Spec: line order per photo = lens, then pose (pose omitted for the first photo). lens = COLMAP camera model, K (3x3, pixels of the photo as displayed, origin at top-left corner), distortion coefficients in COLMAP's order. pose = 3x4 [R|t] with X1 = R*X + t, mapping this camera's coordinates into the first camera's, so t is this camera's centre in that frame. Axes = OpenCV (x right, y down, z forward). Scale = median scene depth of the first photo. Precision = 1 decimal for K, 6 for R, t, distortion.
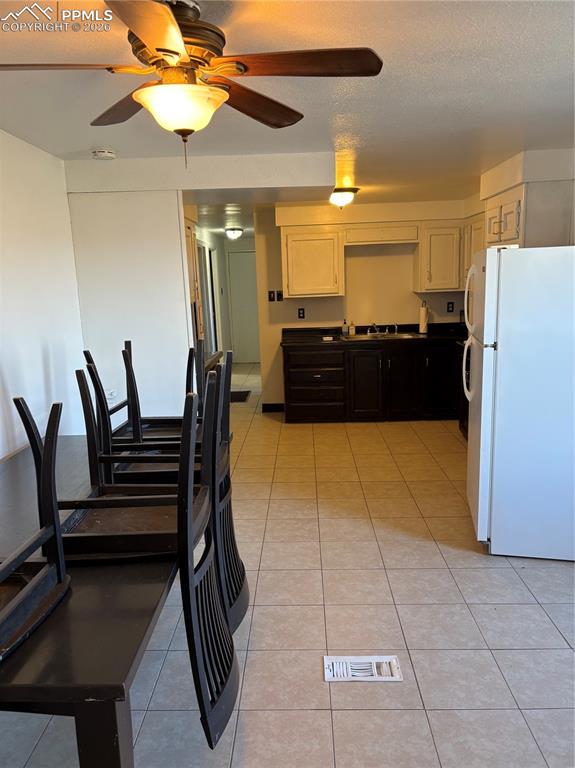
lens RADIAL K [[574.9, 0, 276.9], [0, 574.9, 391.3], [0, 0, 1]] dist [0.046113, -0.058938]
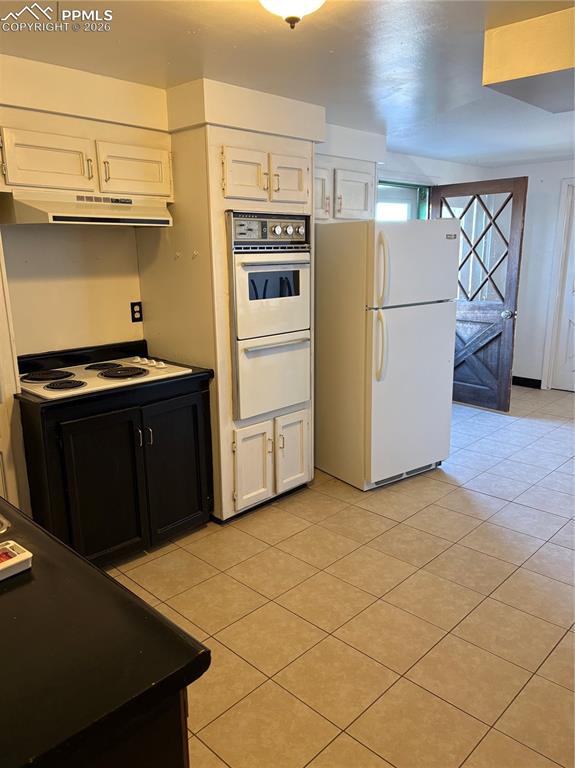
lens RADIAL K [[574.9, 0, 277.7], [0, 574.9, 398.0], [0, 0, 1]] dist [0.046113, -0.058938]
pose [[-0.737929, -0.122738, 0.663624, -0.097523], [0.173144, 0.915980, 0.361942, -0.192028], [-0.652290, 0.381990, -0.654676, 1.030433]]
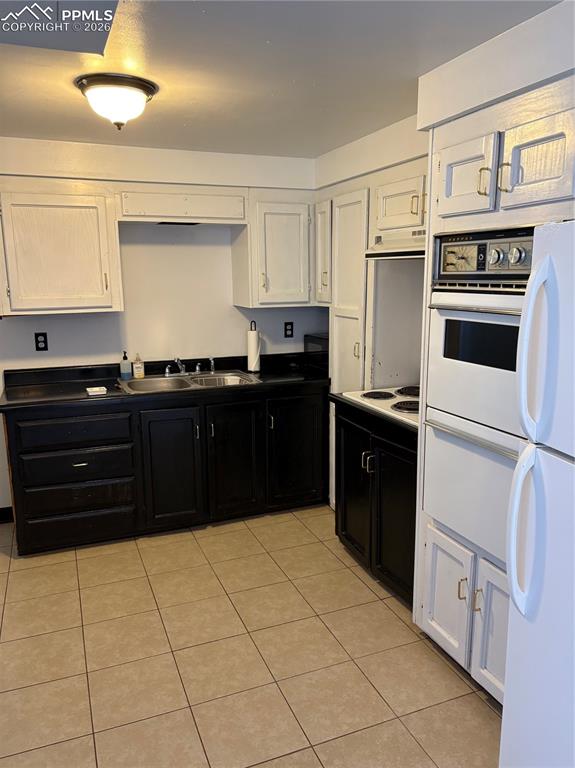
lens RADIAL K [[574.9, 0, 289.0], [0, 574.9, 390.3], [0, 0, 1]] dist [0.046113, -0.058938]
pose [[0.906659, -0.052430, 0.418594, 0.024810], [0.055420, 0.998450, 0.005021, -0.083758], [-0.418208, 0.018647, 0.908160, 0.428170]]
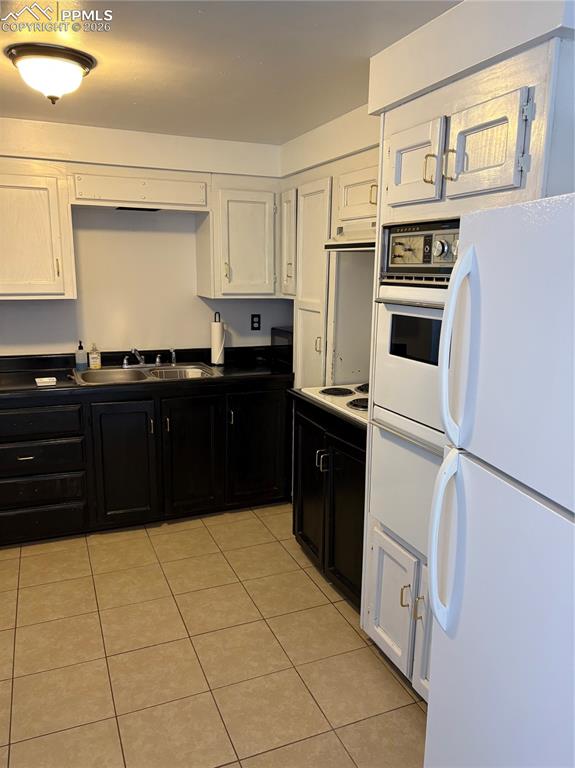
lens RADIAL K [[574.9, 0, 294.0], [0, 574.9, 389.6], [0, 0, 1]] dist [0.046113, -0.058938]
pose [[0.897423, -0.039542, 0.439395, 0.059095], [0.036016, 0.999217, 0.016361, -0.083625], [-0.439698, 0.001143, 0.898145, 0.431135]]
